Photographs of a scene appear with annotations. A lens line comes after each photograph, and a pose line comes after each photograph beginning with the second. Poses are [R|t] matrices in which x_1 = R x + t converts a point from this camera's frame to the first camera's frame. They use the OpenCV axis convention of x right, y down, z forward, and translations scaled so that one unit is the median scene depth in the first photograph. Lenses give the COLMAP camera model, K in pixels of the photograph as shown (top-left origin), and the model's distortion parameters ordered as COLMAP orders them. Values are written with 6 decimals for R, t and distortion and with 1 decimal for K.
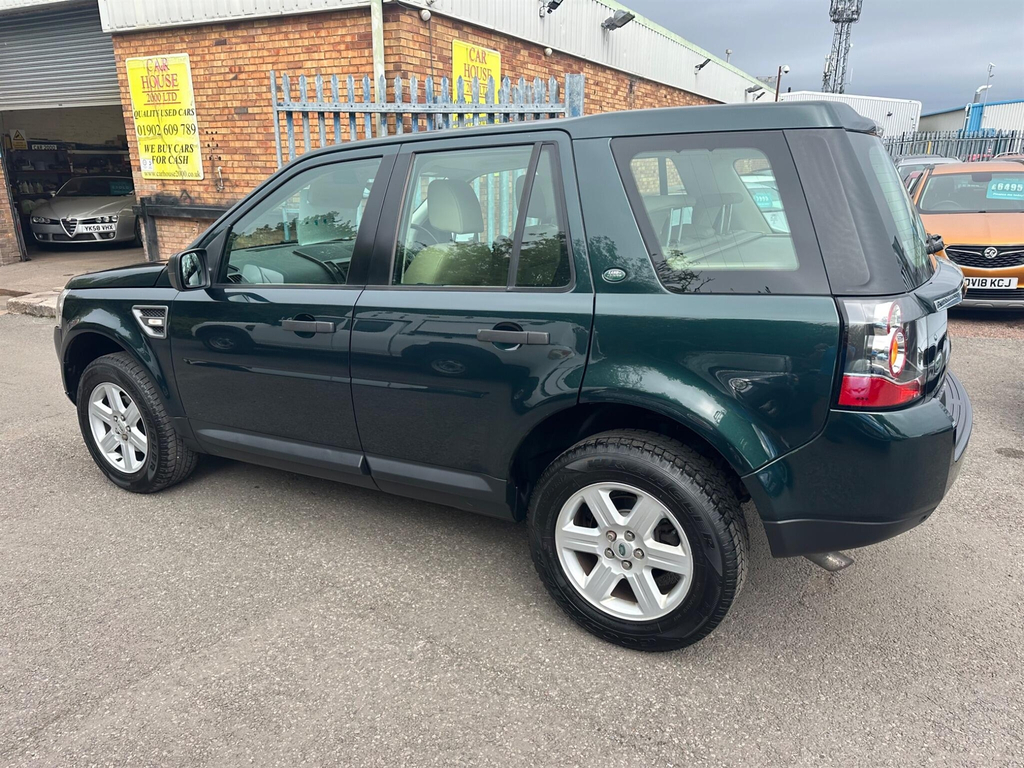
lens RADIAL K [[713.3, 0, 489.0], [0, 713.3, 403.6], [0, 0, 1]] dist [0.038411, -0.045414]
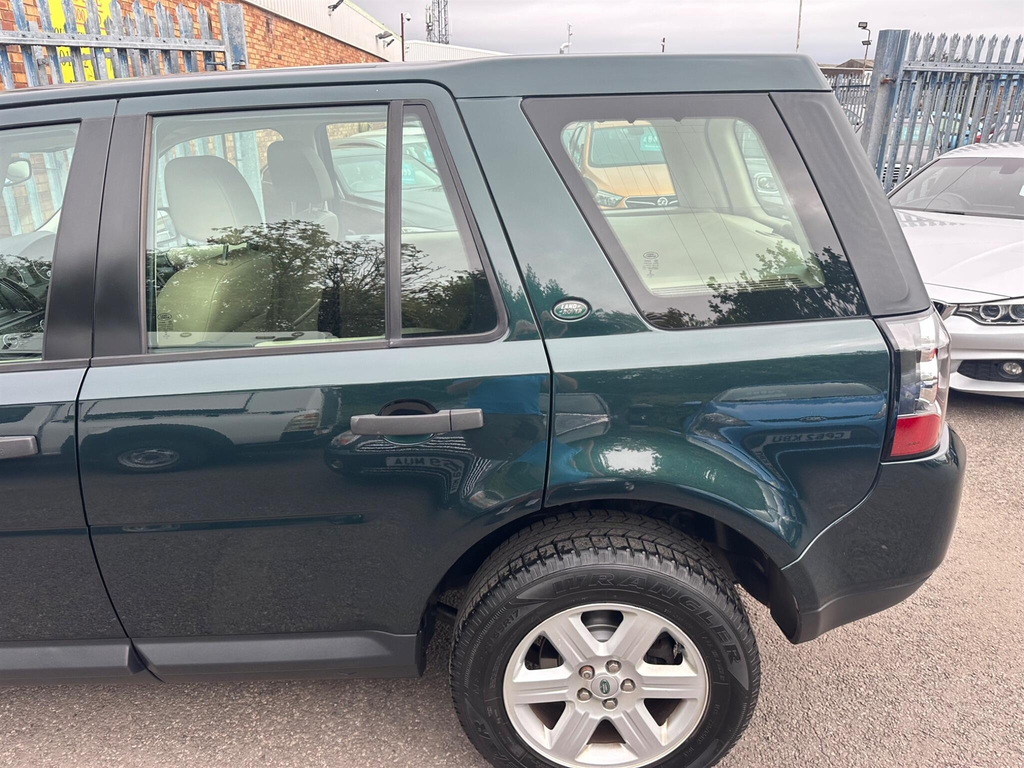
lens RADIAL K [[736.9, 0, 512.0], [0, 736.9, 384.0], [0, 0, 1]] dist [-0.001529, 0.000375]
pose [[0.867374, -0.168718, 0.468185, -0.137770], [0.153264, 0.985614, 0.071240, -0.117480], [-0.473469, 0.009964, 0.880754, 0.300624]]
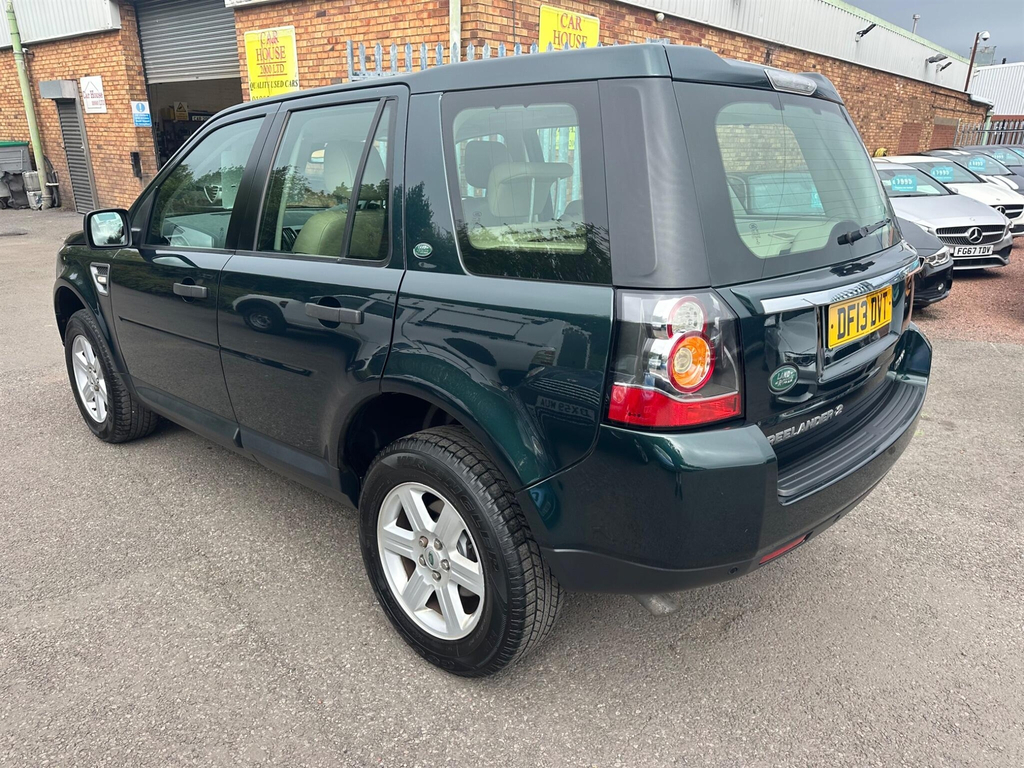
lens RADIAL K [[710.0, 0, 496.5], [0, 710.0, 405.8], [0, 0, 1]] dist [0.007434, -0.006100]
pose [[0.974872, 0.089767, -0.203877, 0.322871], [-0.082813, 0.995663, 0.042402, -0.023430], [0.206799, -0.024452, 0.978078, 0.113822]]
